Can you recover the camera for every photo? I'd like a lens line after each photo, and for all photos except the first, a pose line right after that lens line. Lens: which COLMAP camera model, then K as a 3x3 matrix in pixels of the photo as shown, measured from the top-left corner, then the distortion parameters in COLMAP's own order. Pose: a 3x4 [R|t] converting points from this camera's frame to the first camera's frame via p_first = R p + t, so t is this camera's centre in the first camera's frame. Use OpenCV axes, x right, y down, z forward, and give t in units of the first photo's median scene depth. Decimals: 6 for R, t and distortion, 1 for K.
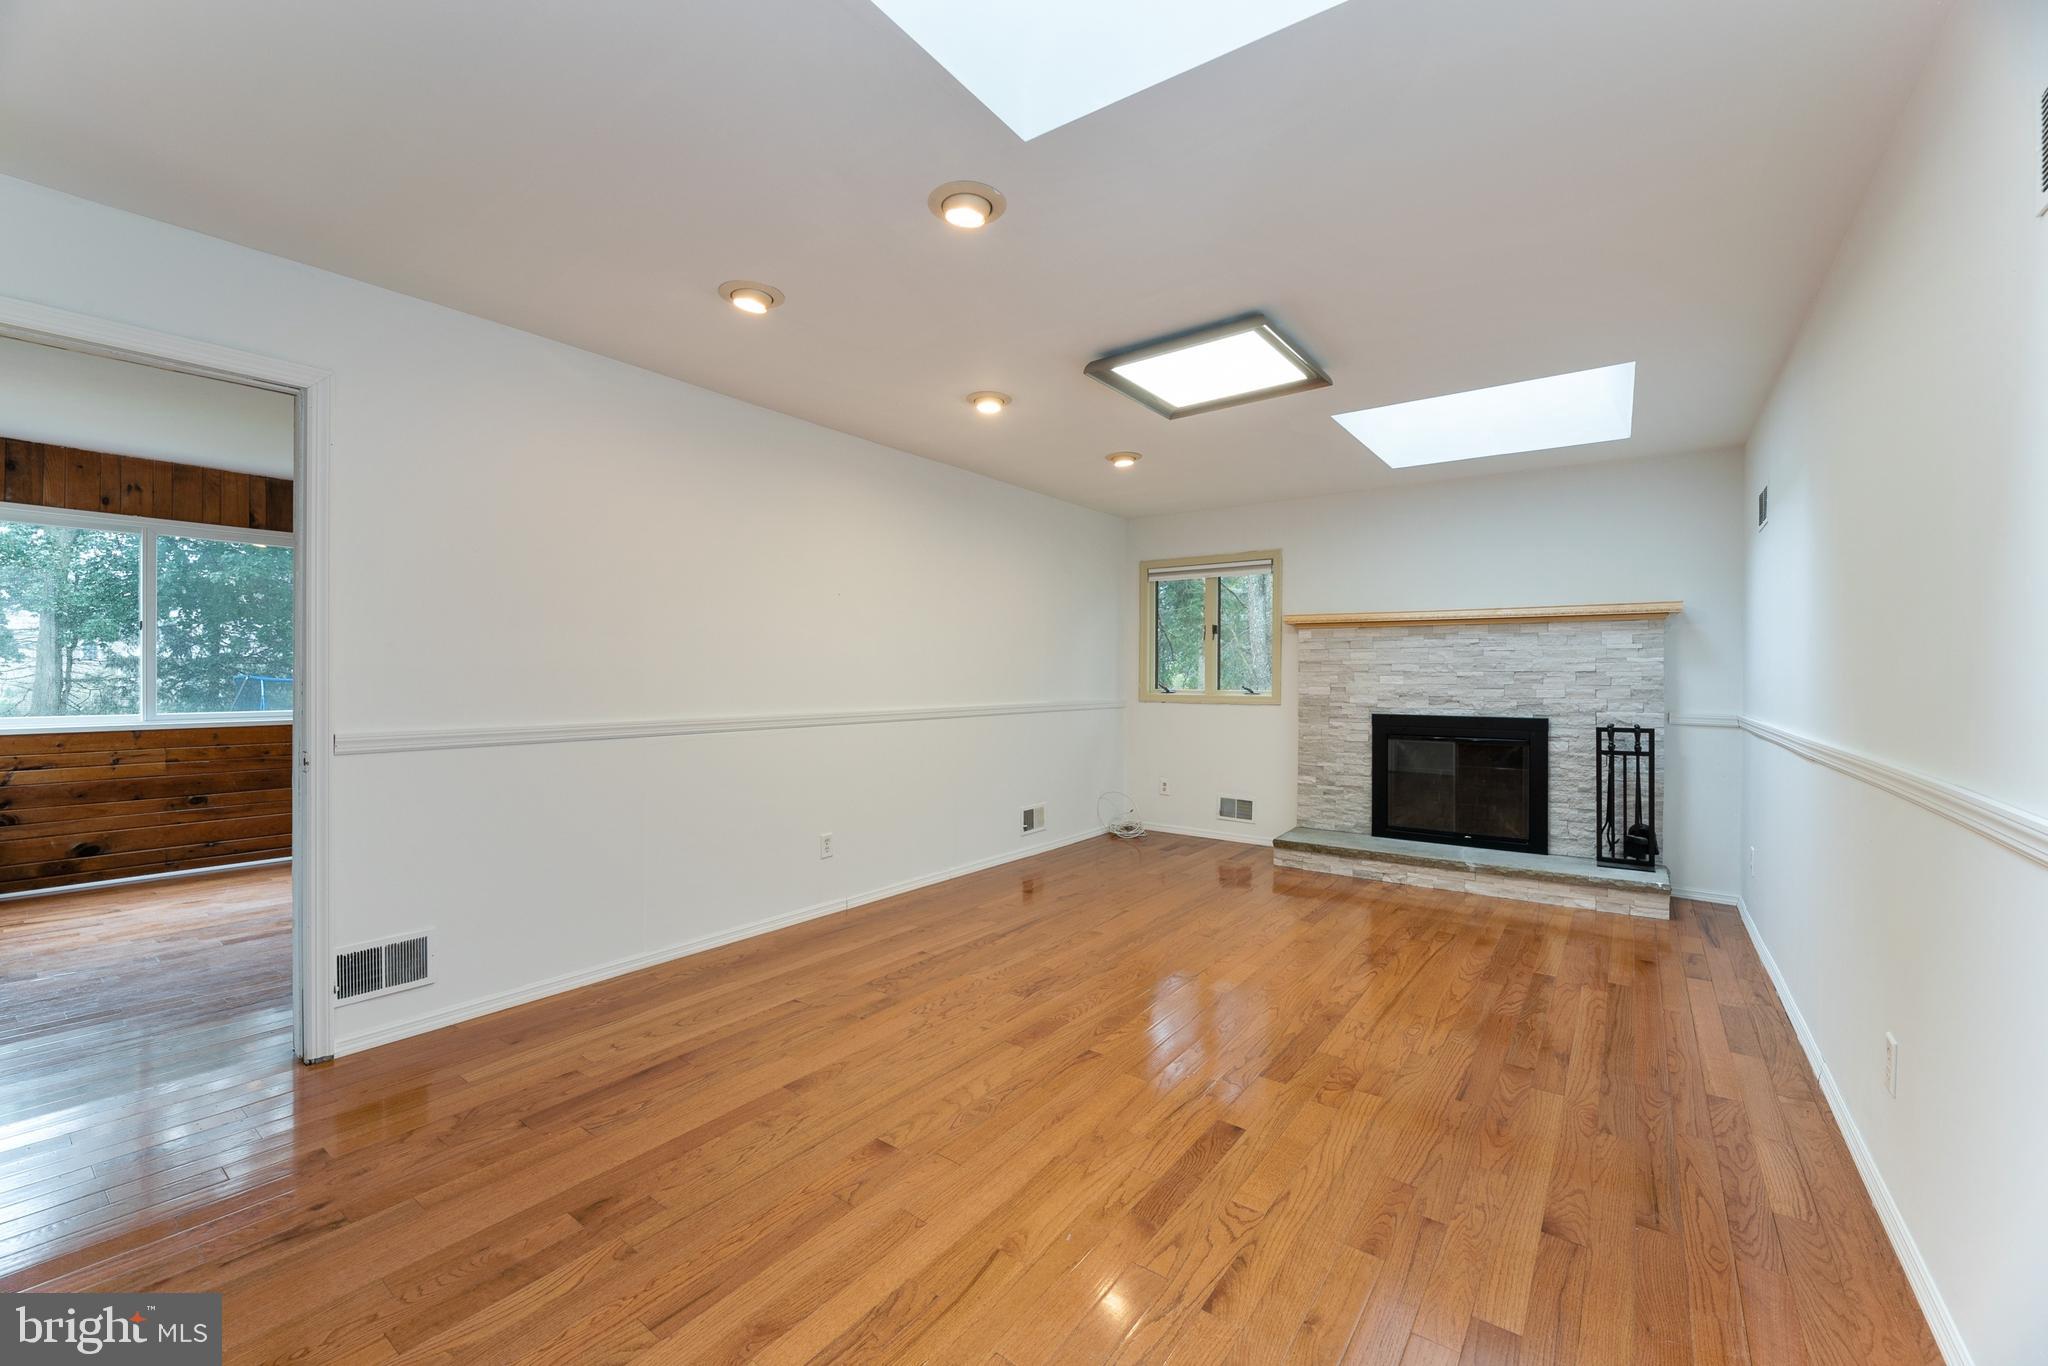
lens RADIAL K [[828.5, 0, 1020.3], [0, 828.5, 678.4], [0, 0, 1]] dist [-0.000237, -0.003176]
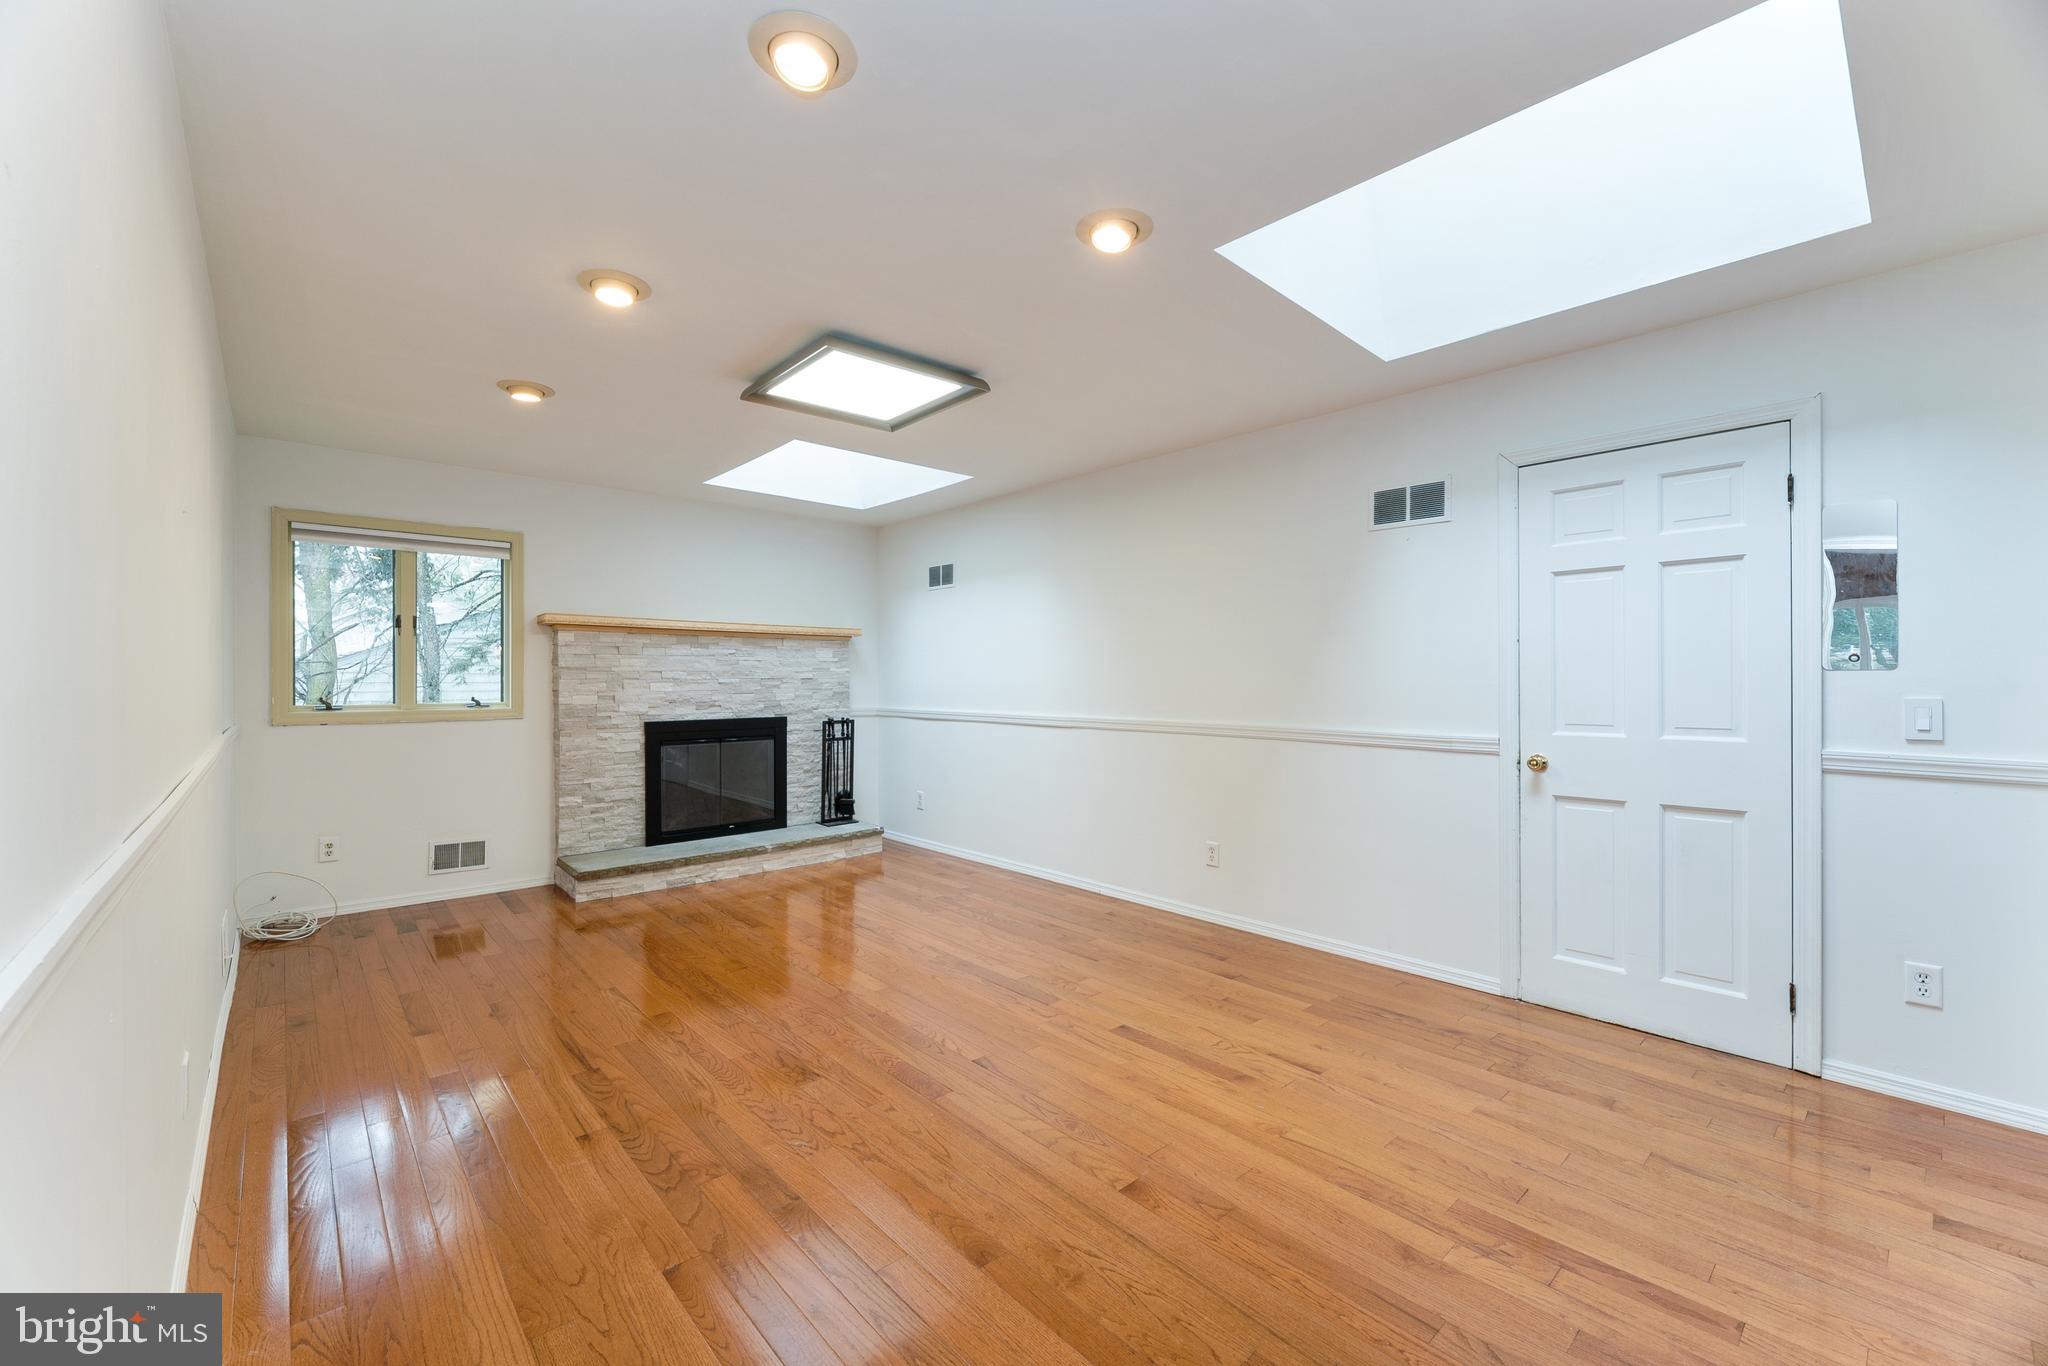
lens RADIAL K [[821.5, 0, 1024.1], [0, 821.5, 679.4], [0, 0, 1]] dist [-0.009702, -0.000148]
pose [[0.192624, -0.004340, 0.981263, -0.490762], [0.006002, 0.999977, 0.003245, -0.008800], [-0.981254, 0.005264, 0.192645, 0.417254]]
